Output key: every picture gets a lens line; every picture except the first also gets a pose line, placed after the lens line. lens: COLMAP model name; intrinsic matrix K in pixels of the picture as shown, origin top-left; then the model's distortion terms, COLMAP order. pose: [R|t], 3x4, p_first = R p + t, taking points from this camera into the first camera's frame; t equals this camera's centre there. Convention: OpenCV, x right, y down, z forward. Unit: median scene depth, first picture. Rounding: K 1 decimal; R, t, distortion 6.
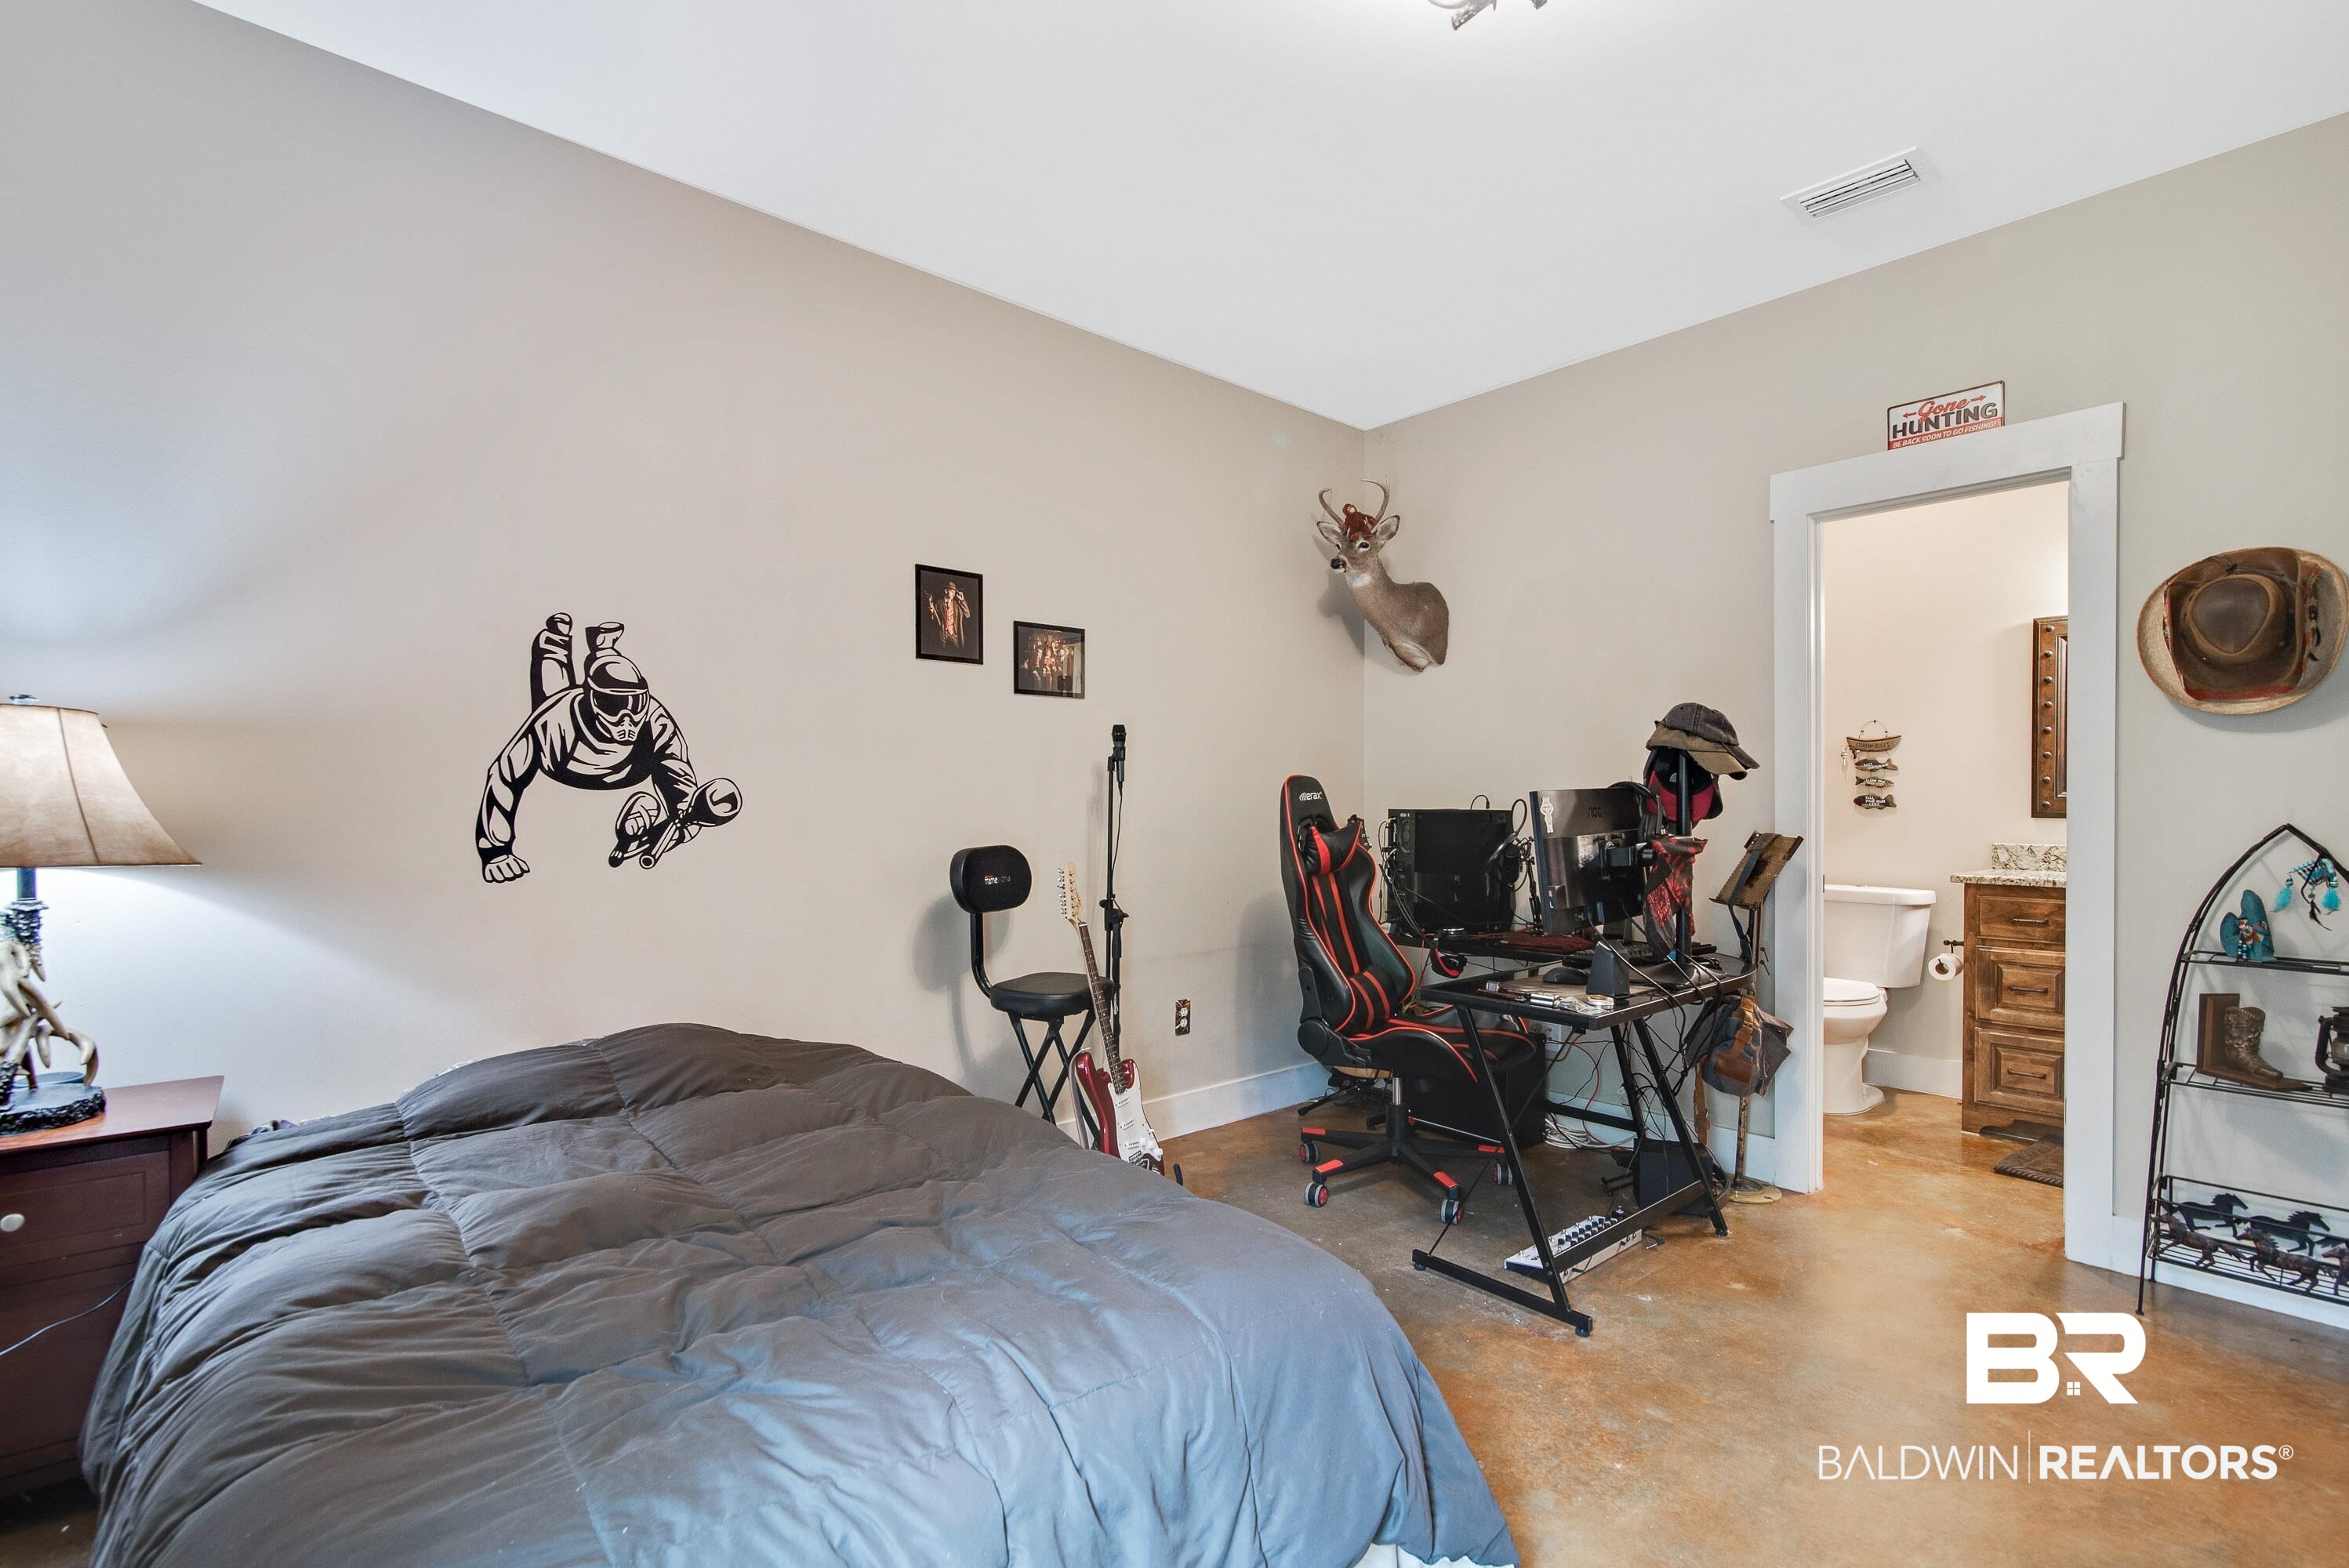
lens RADIAL K [[1086.3, 0, 1160.7], [0, 1086.3, 803.1], [0, 0, 1]] dist [-0.007046, 0.003328]
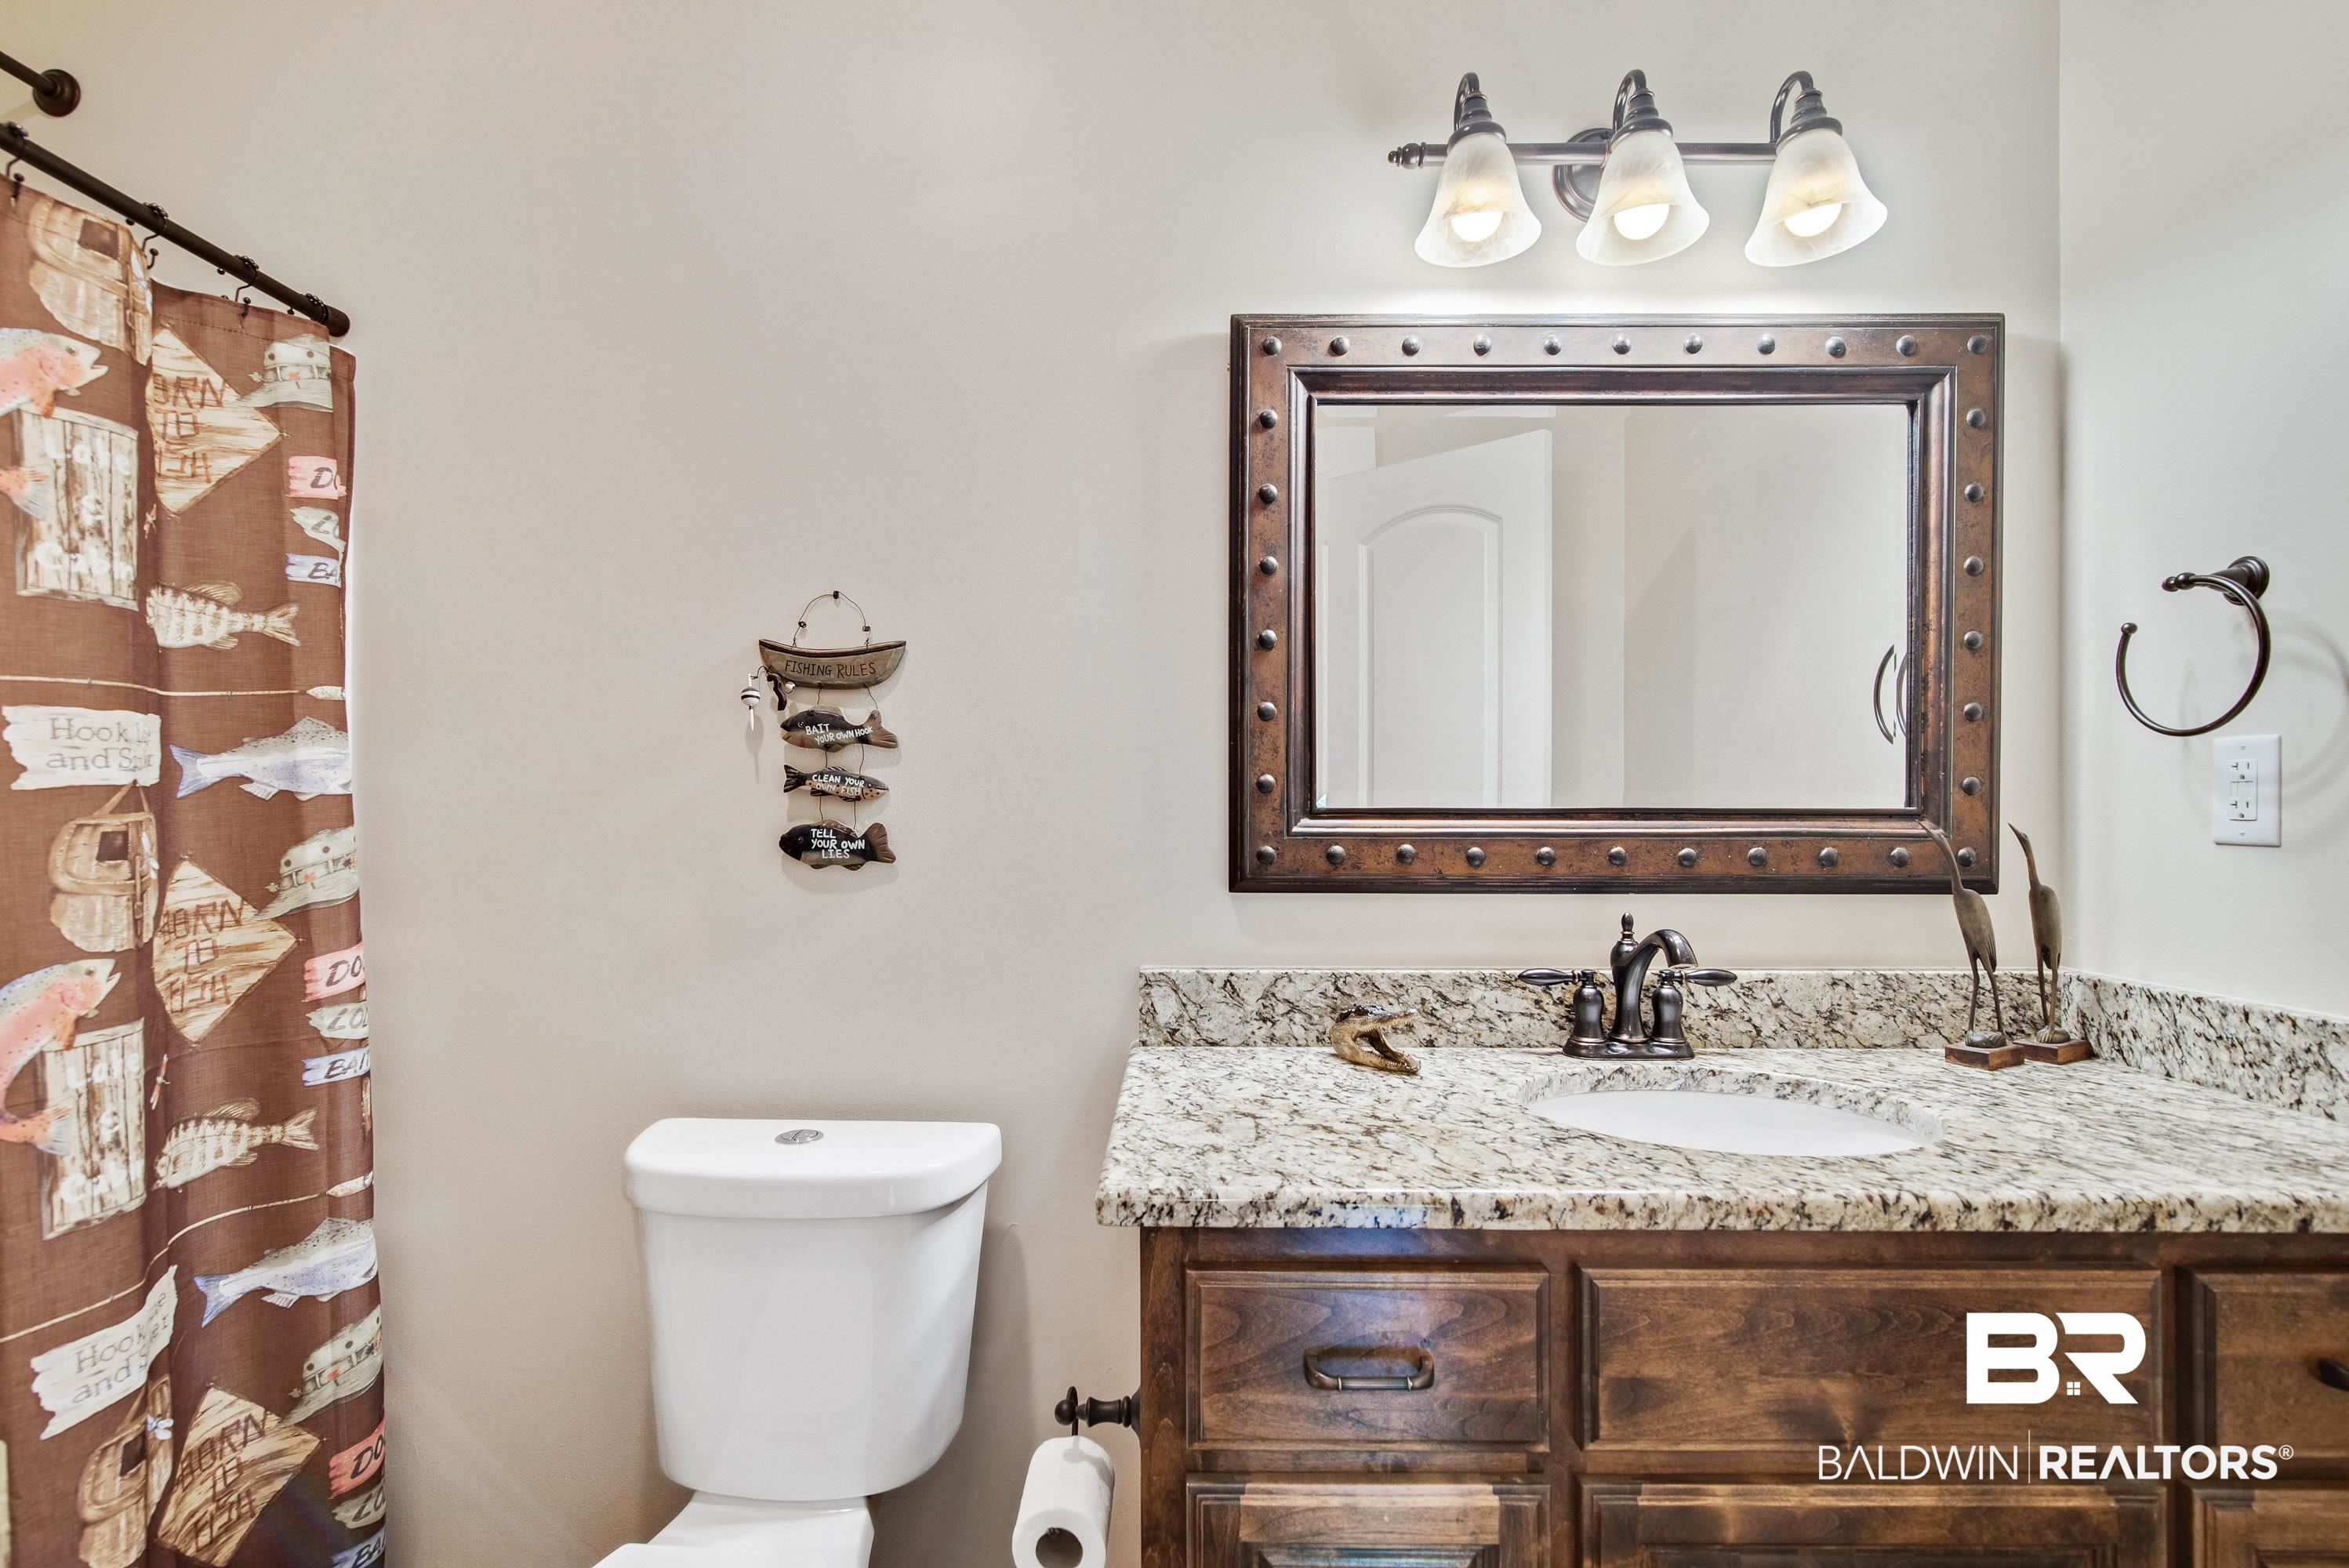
lens RADIAL K [[1086.3, 0, 1173.5], [0, 1086.3, 786.2], [0, 0, 1]] dist [-0.007046, 0.003328]
pose [[0.666598, -0.003581, 0.745408, 0.489401], [0.004636, 0.999989, 0.000657, -0.018641], [-0.745403, 0.003018, 0.666608, 0.716521]]
